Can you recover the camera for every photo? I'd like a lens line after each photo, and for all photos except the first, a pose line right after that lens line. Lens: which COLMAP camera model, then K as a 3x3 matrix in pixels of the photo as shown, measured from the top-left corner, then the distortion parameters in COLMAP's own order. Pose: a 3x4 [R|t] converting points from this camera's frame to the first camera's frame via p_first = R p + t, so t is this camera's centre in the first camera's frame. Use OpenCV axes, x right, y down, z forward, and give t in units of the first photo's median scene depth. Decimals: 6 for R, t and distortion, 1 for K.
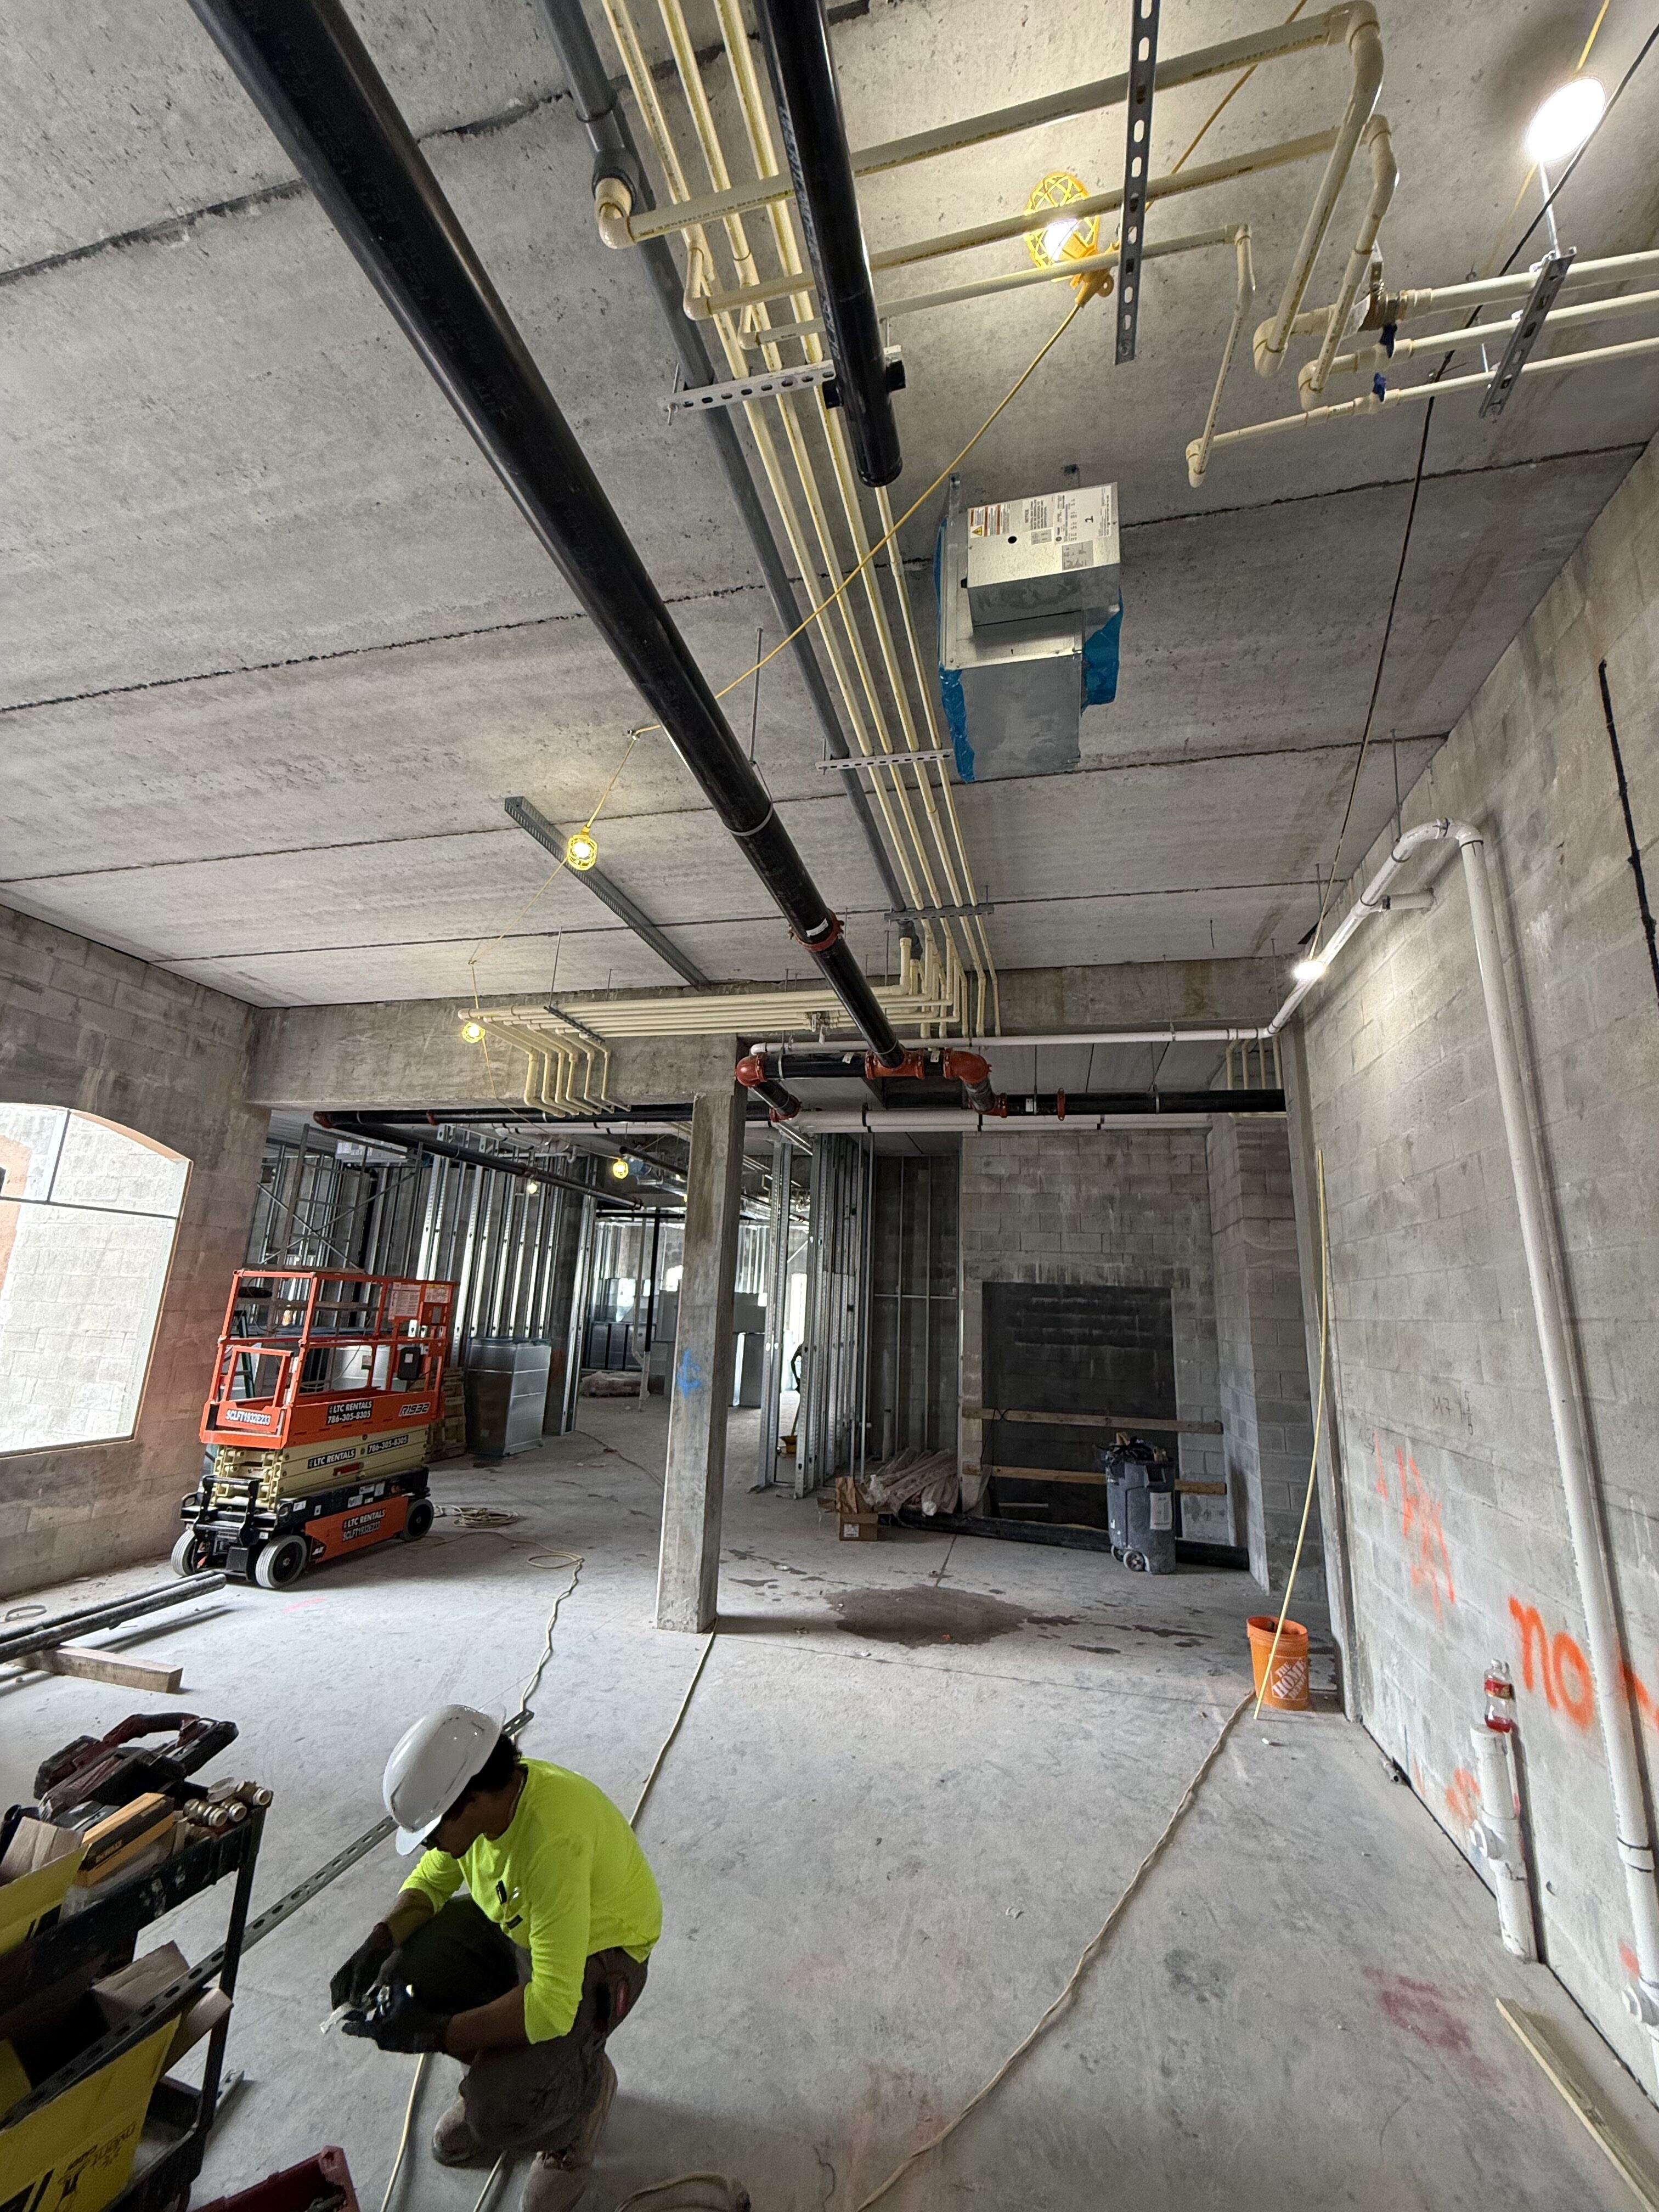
lens RADIAL K [[882.7, 0, 831.4], [0, 882.7, 1097.4], [0, 0, 1]] dist [-0.001952, -0.000345]
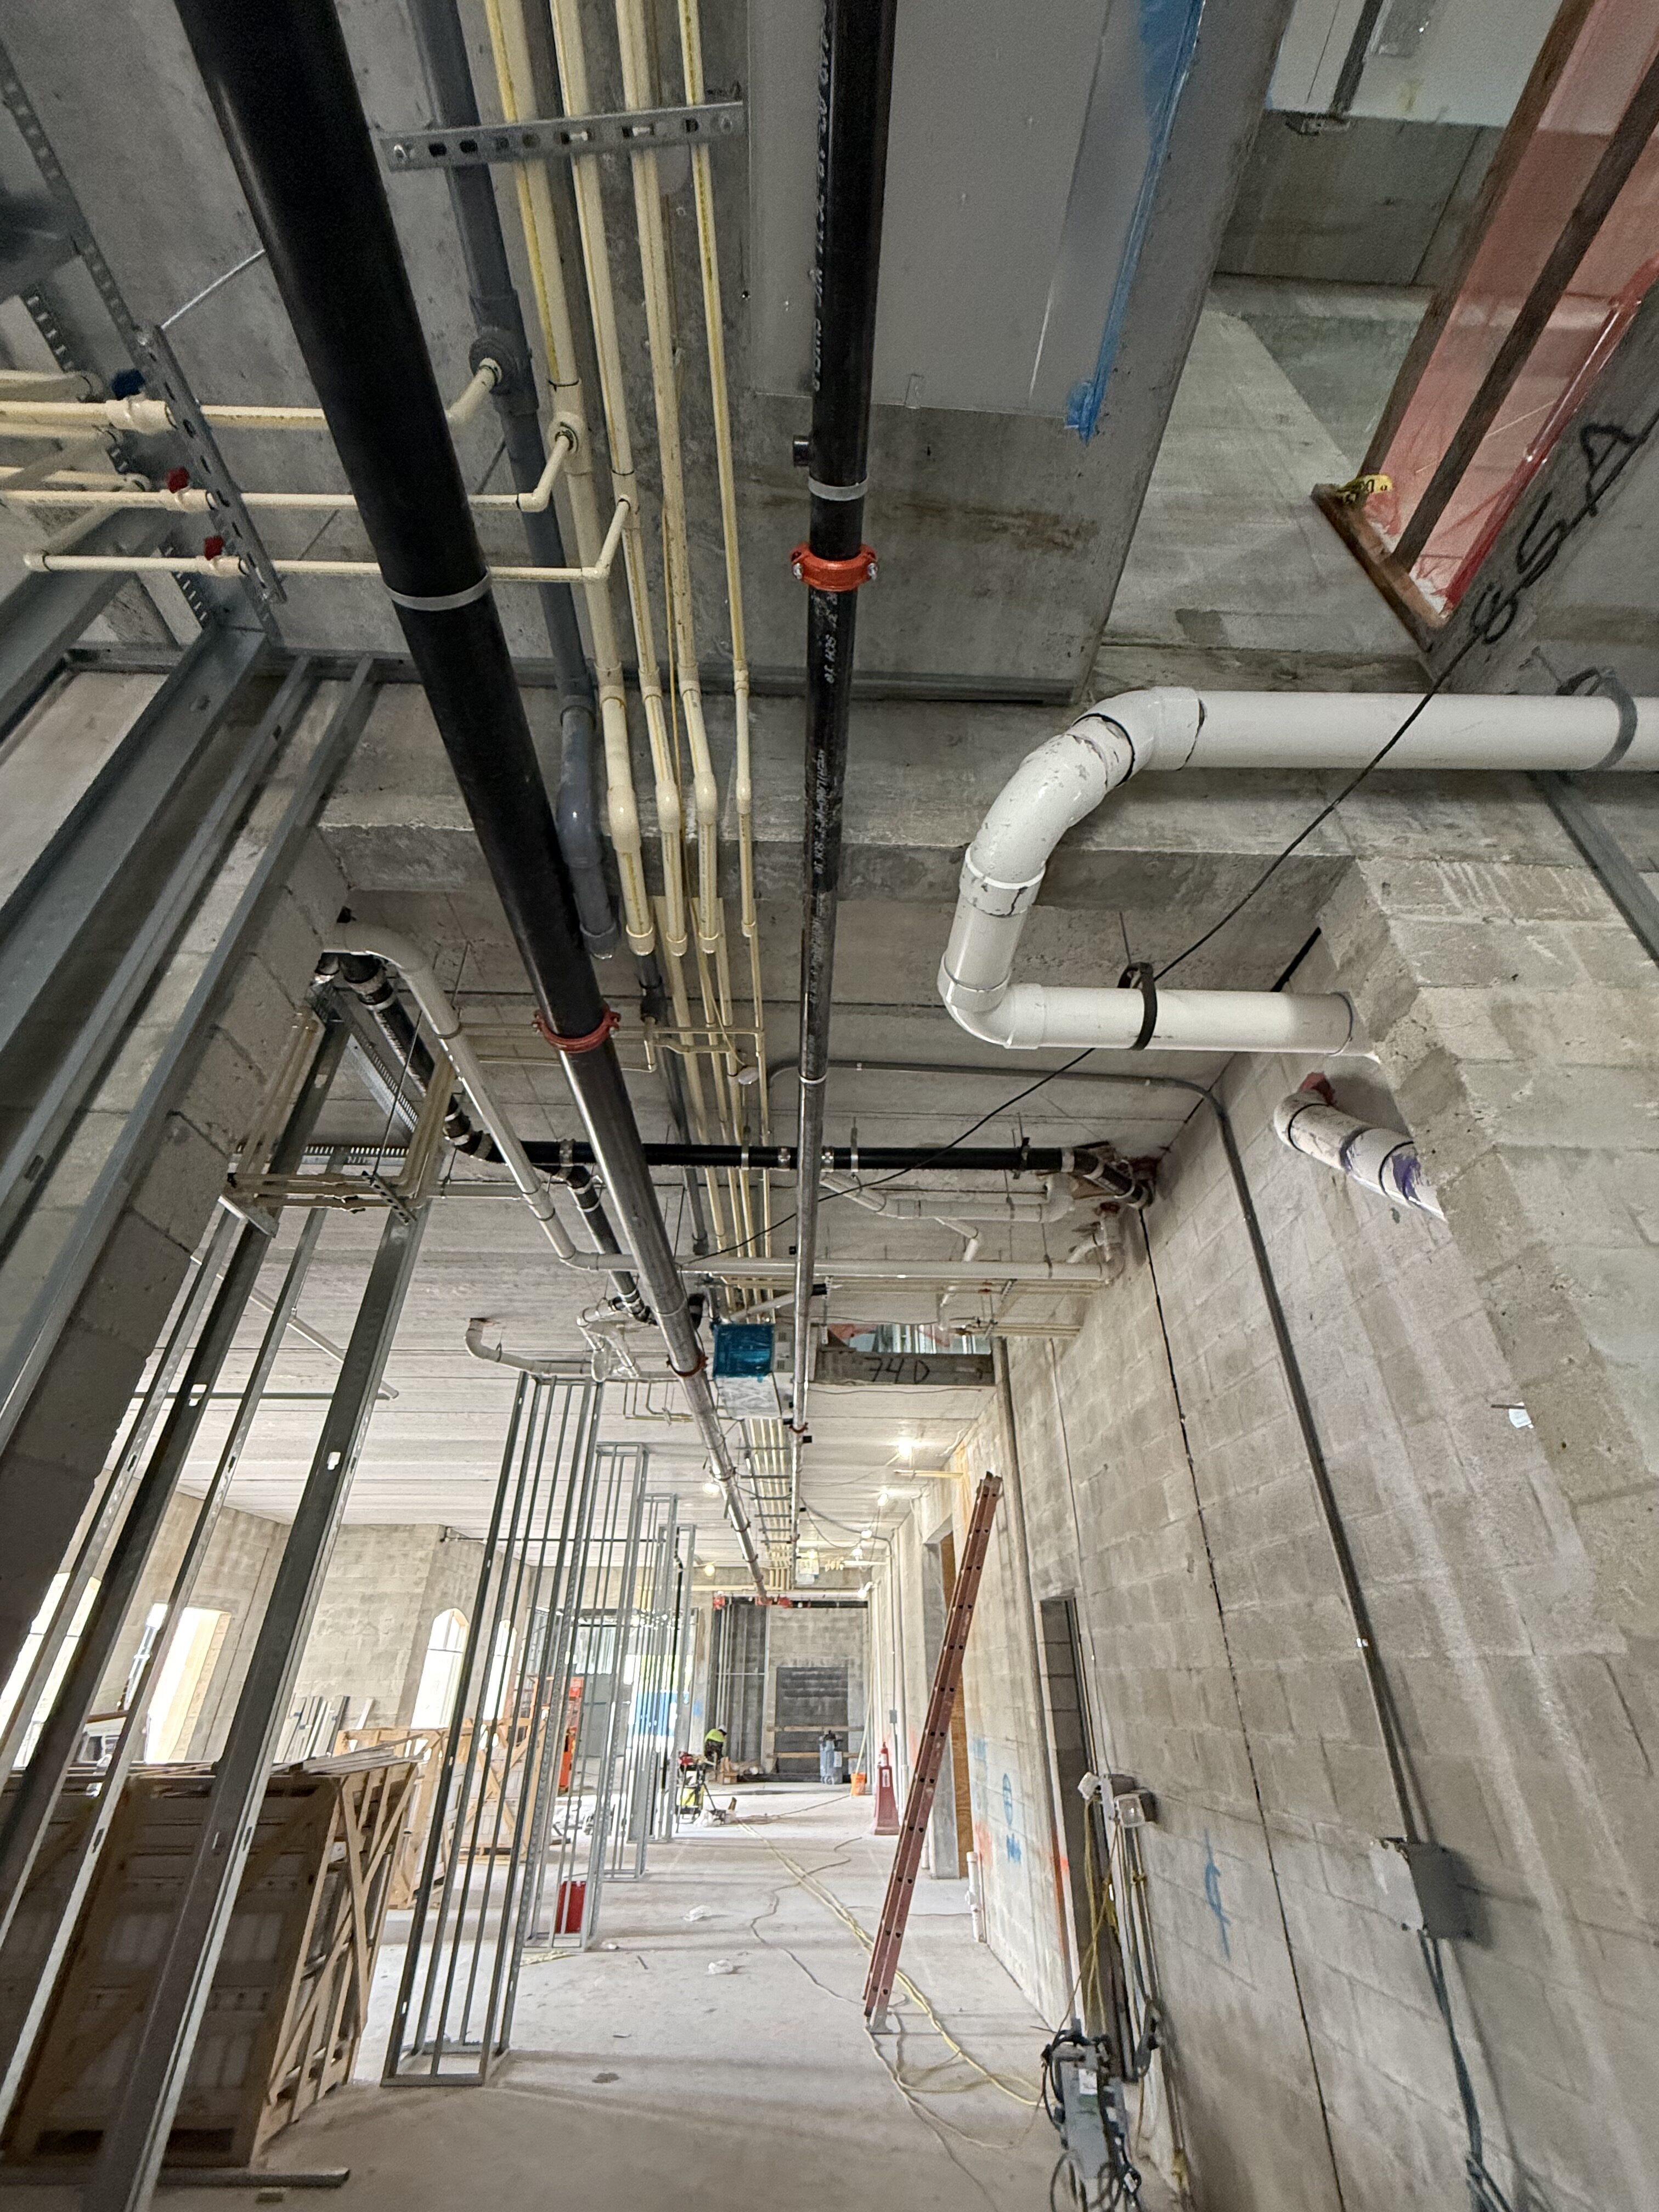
lens RADIAL K [[882.7, 0, 831.6], [0, 882.7, 1104.7], [0, 0, 1]] dist [-0.001952, -0.000345]
pose [[0.961752, 0.117648, 0.247369, -0.482071], [-0.028934, 0.941649, -0.335352, -0.456701], [-0.272388, 0.315368, 0.909037, -1.807646]]
